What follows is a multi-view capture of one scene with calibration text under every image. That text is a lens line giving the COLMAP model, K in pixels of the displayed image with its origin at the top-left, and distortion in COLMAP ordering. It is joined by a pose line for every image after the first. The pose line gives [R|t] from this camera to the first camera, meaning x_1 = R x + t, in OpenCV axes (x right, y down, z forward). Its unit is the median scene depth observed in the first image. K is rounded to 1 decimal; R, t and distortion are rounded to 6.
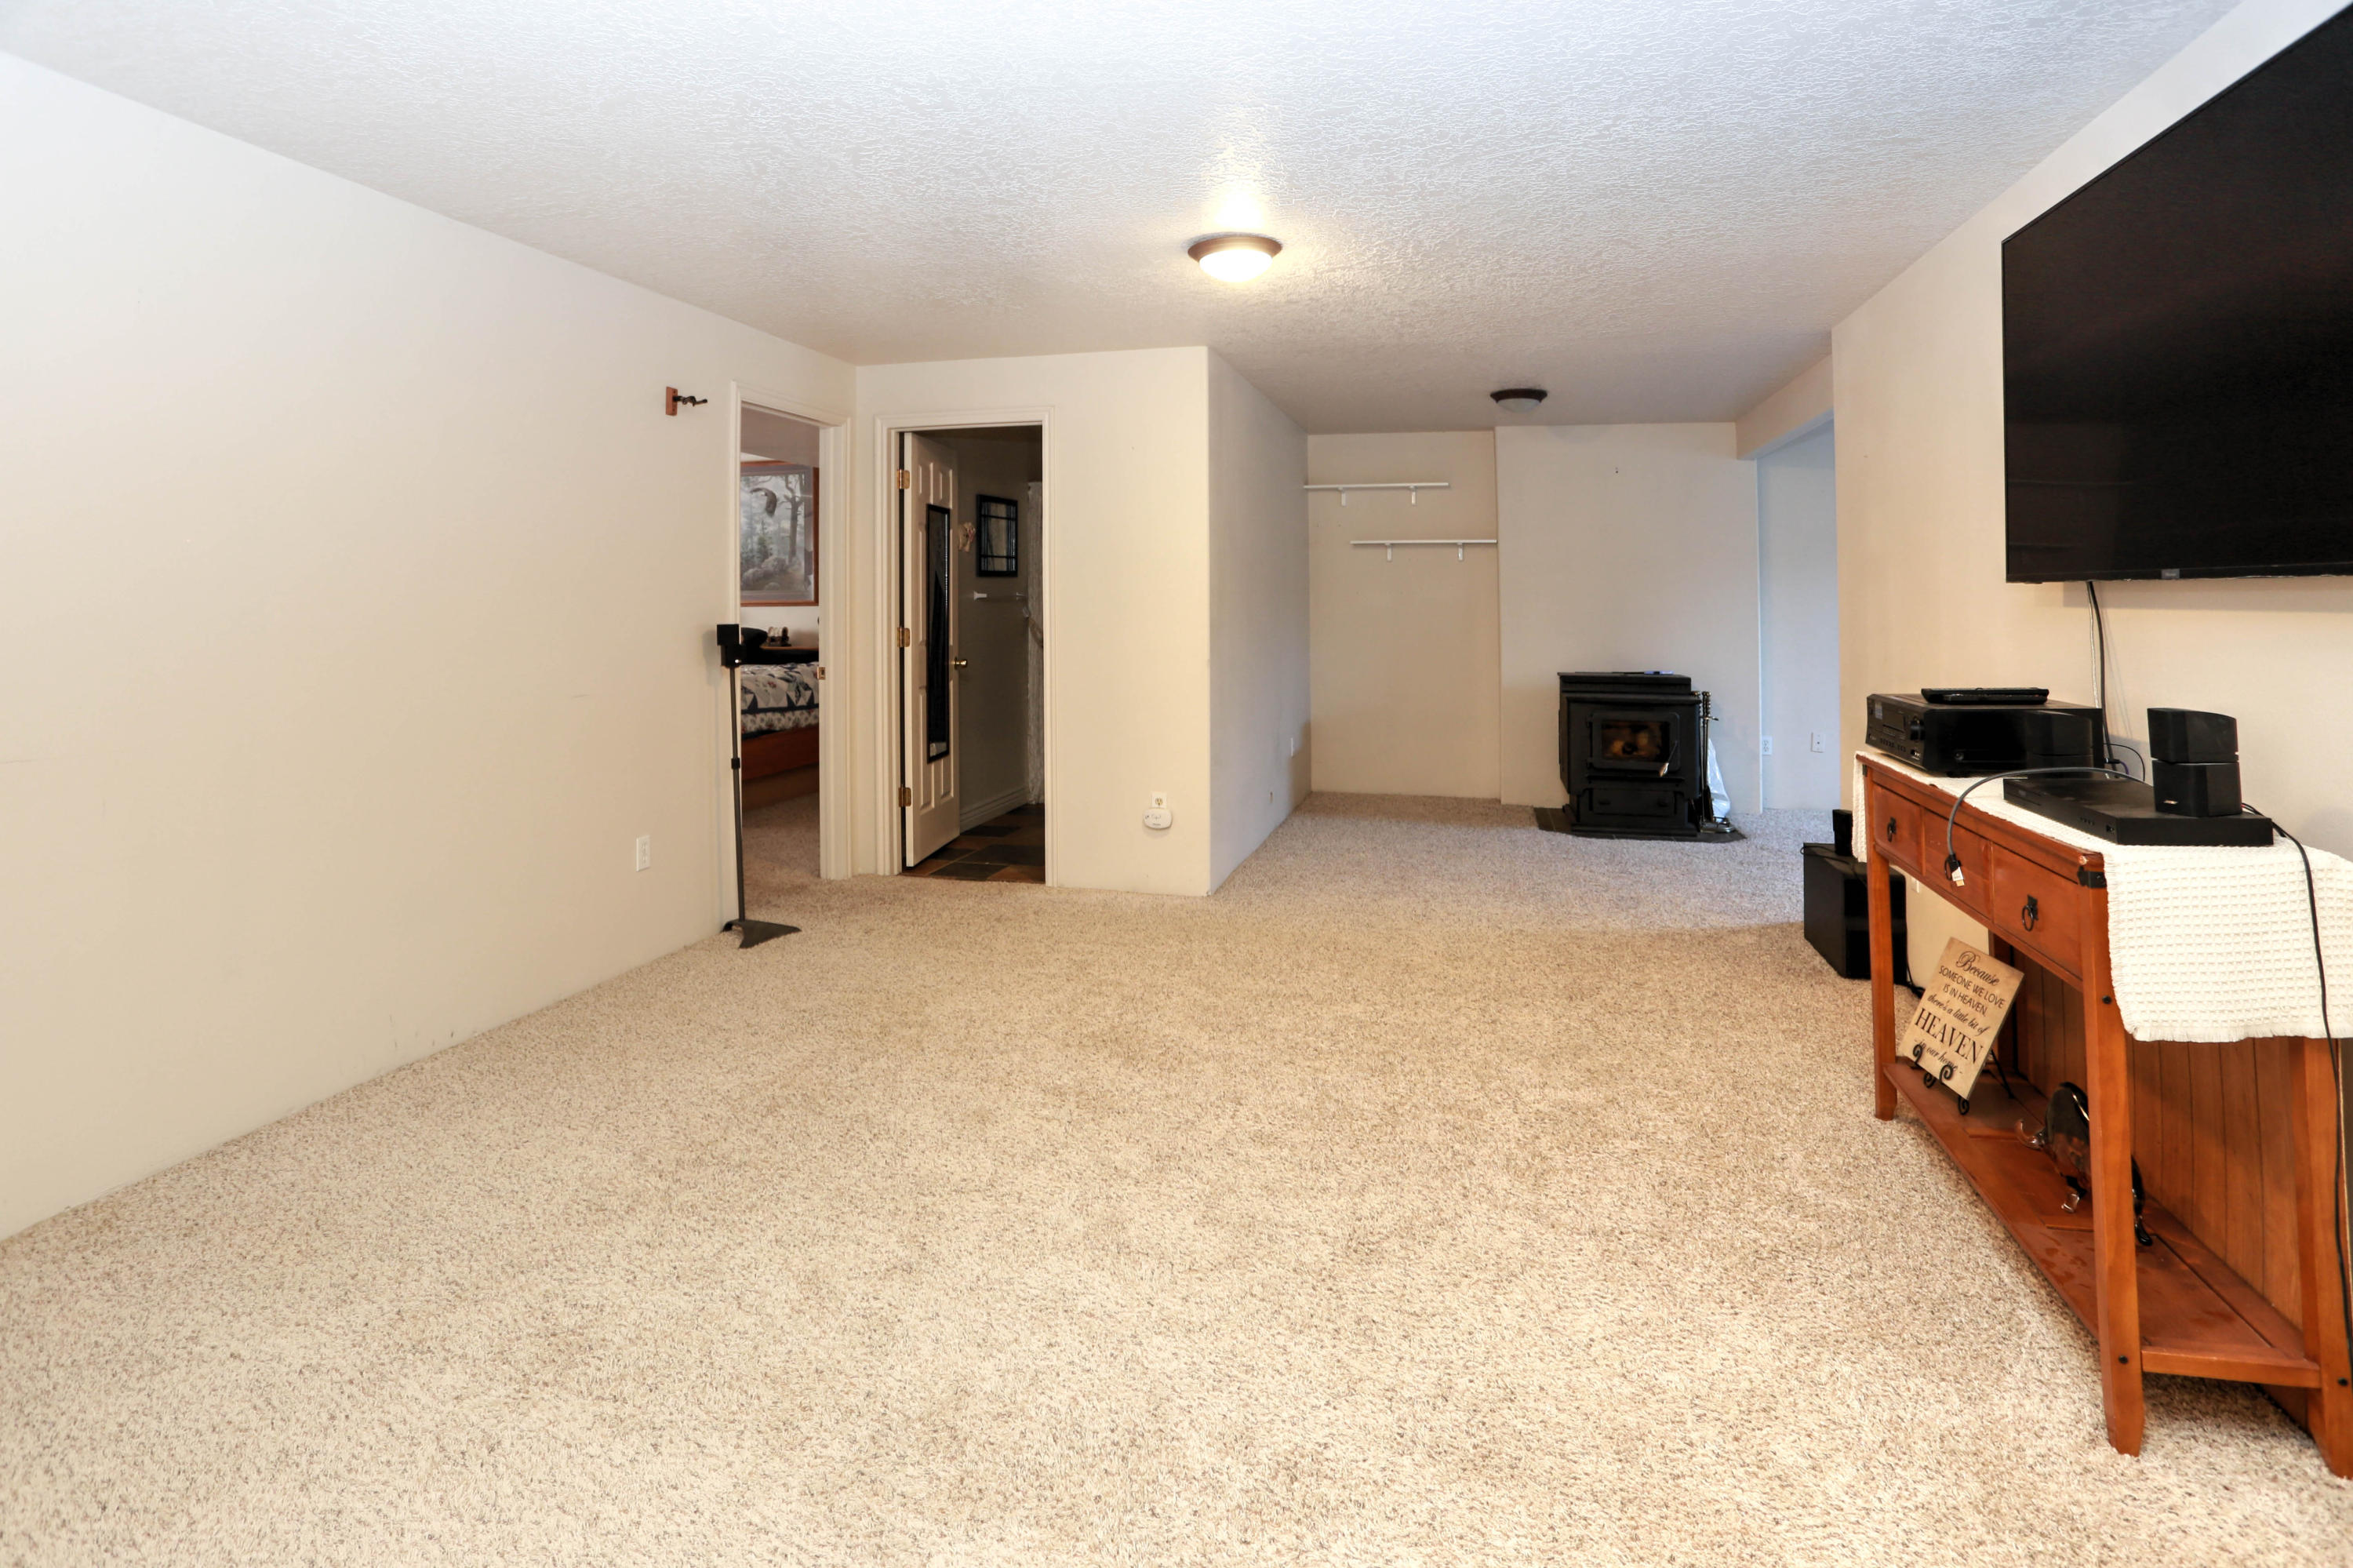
lens RADIAL K [[1186.4, 0, 1180.5], [0, 1186.4, 712.2], [0, 0, 1]] dist [-0.074164, -0.000623]
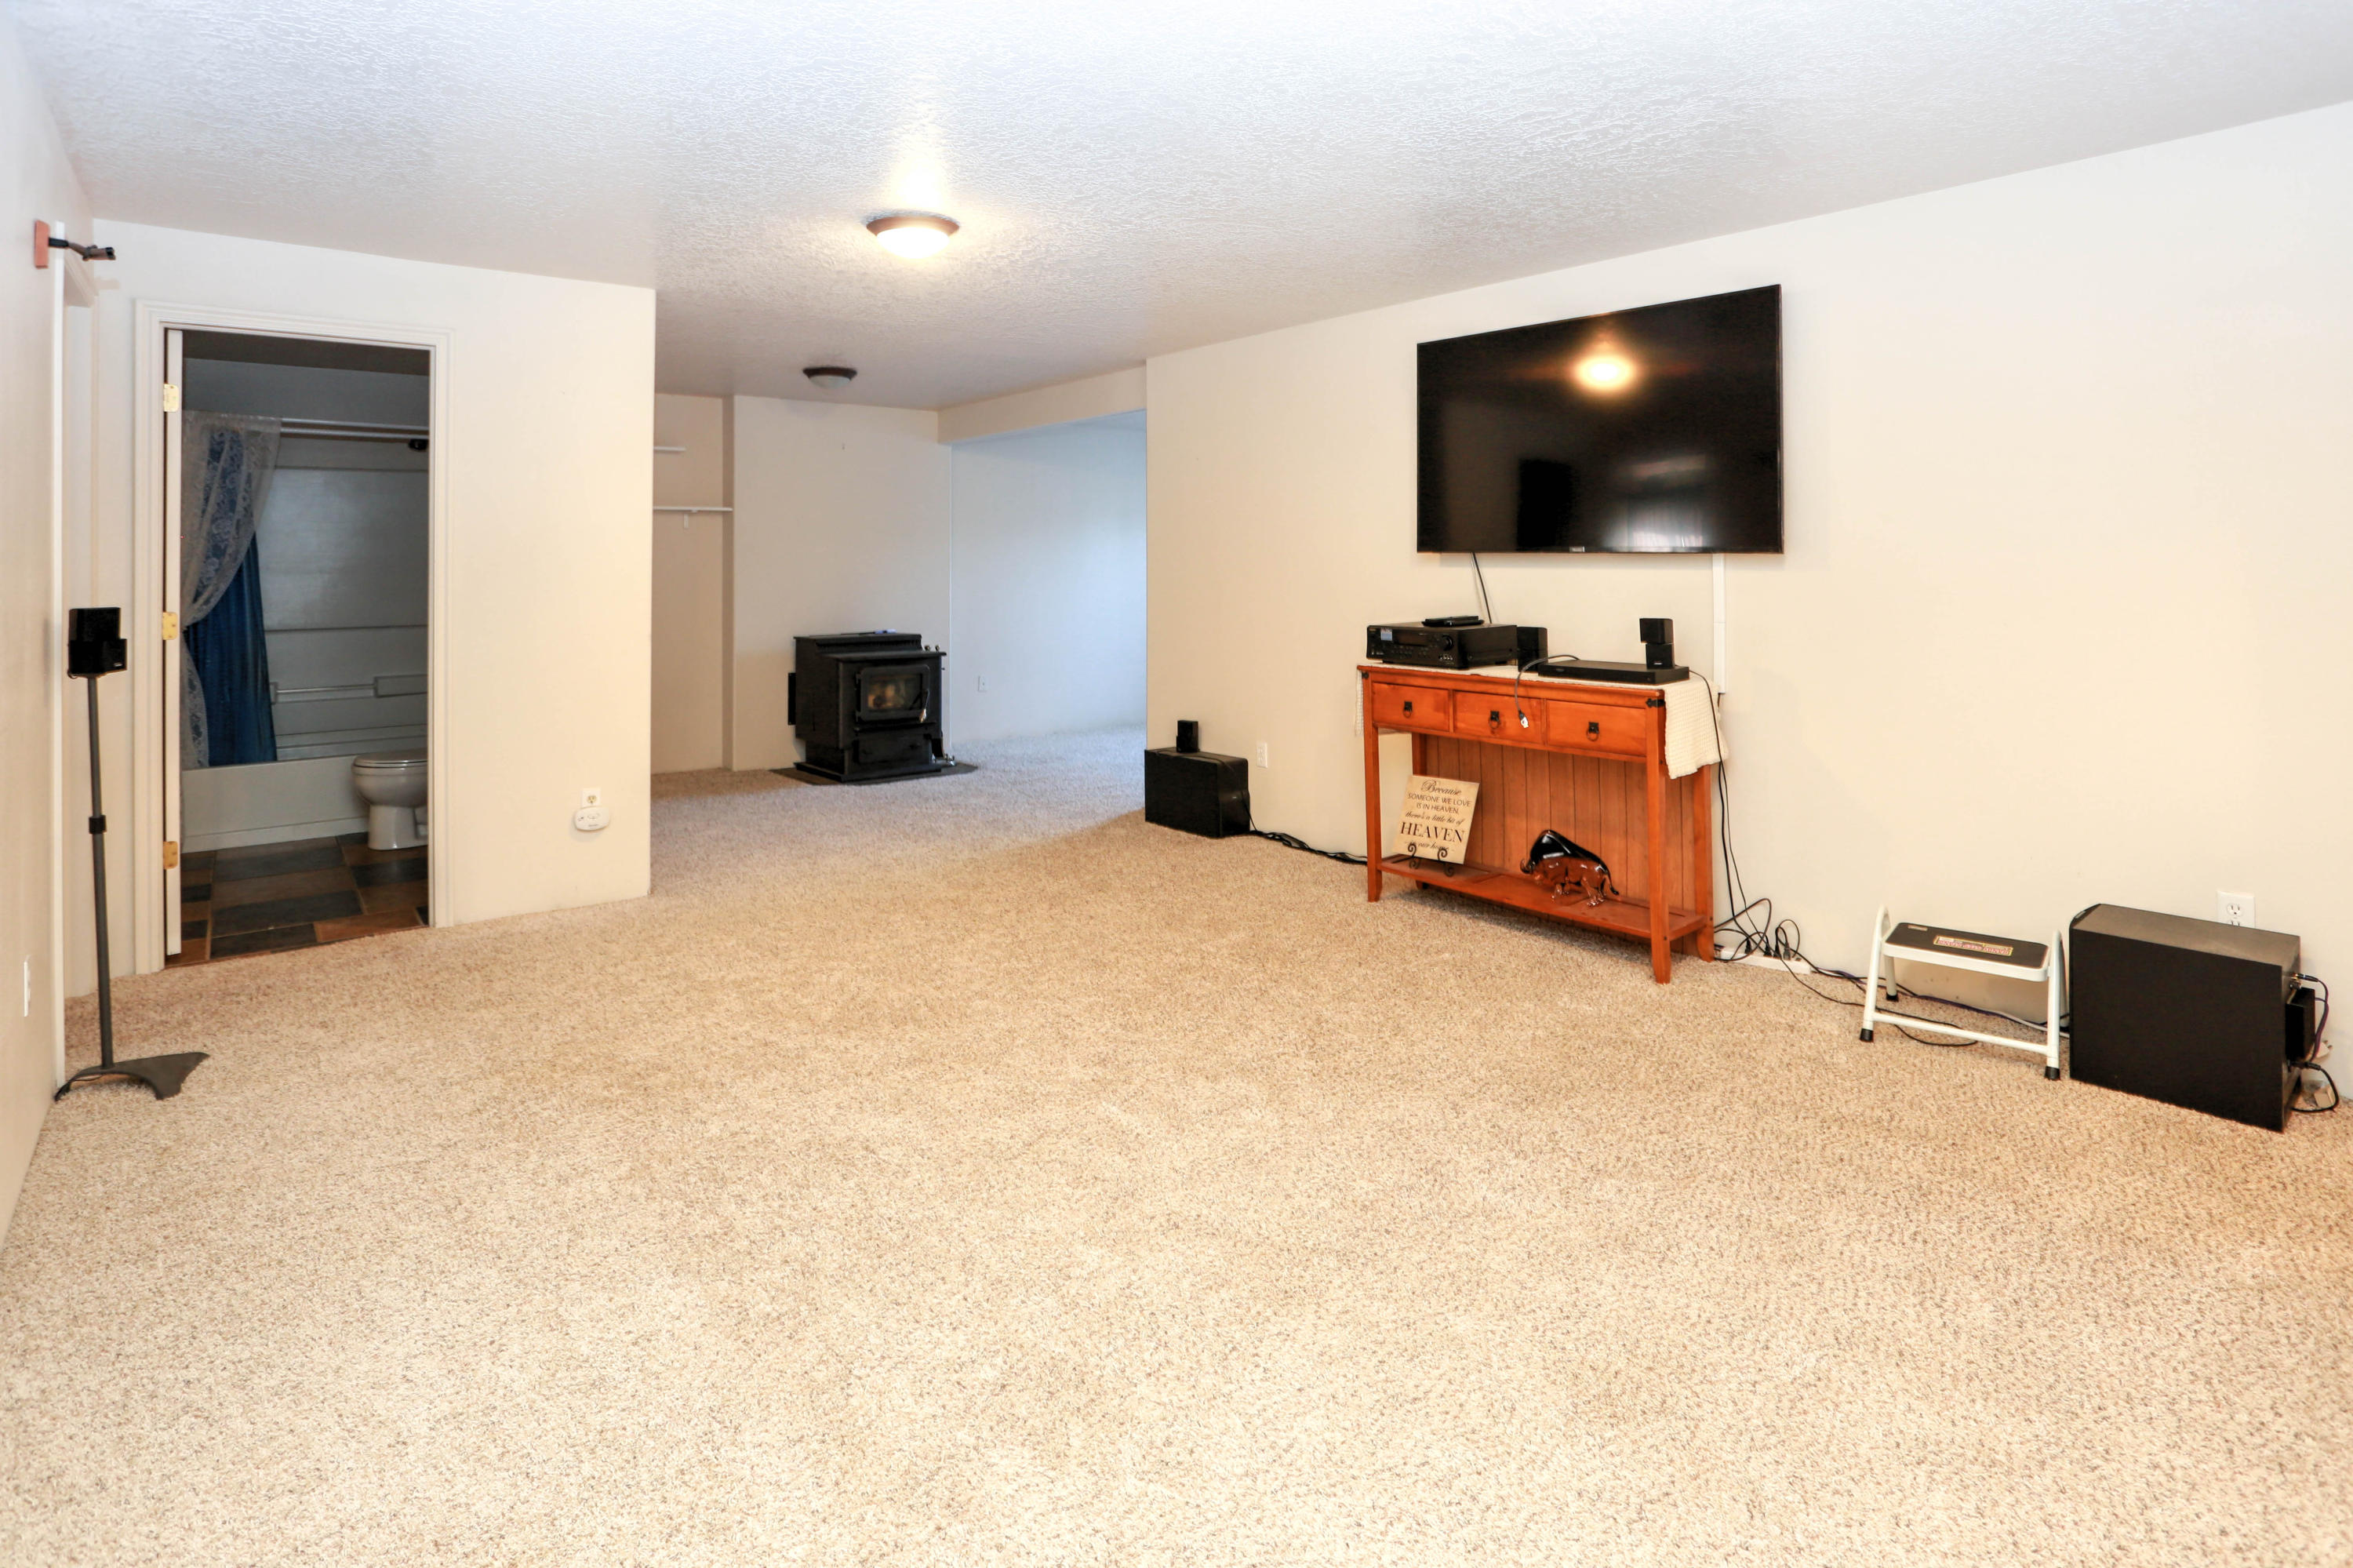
lens RADIAL K [[1186.4, 0, 1180.5], [0, 1186.4, 712.2], [0, 0, 1]] dist [-0.074164, -0.000623]
pose [[0.586398, -0.094289, 0.804517, -0.441823], [0.073832, 0.995289, 0.062833, -0.009542], [-0.806652, 0.022554, 0.590597, 0.146514]]
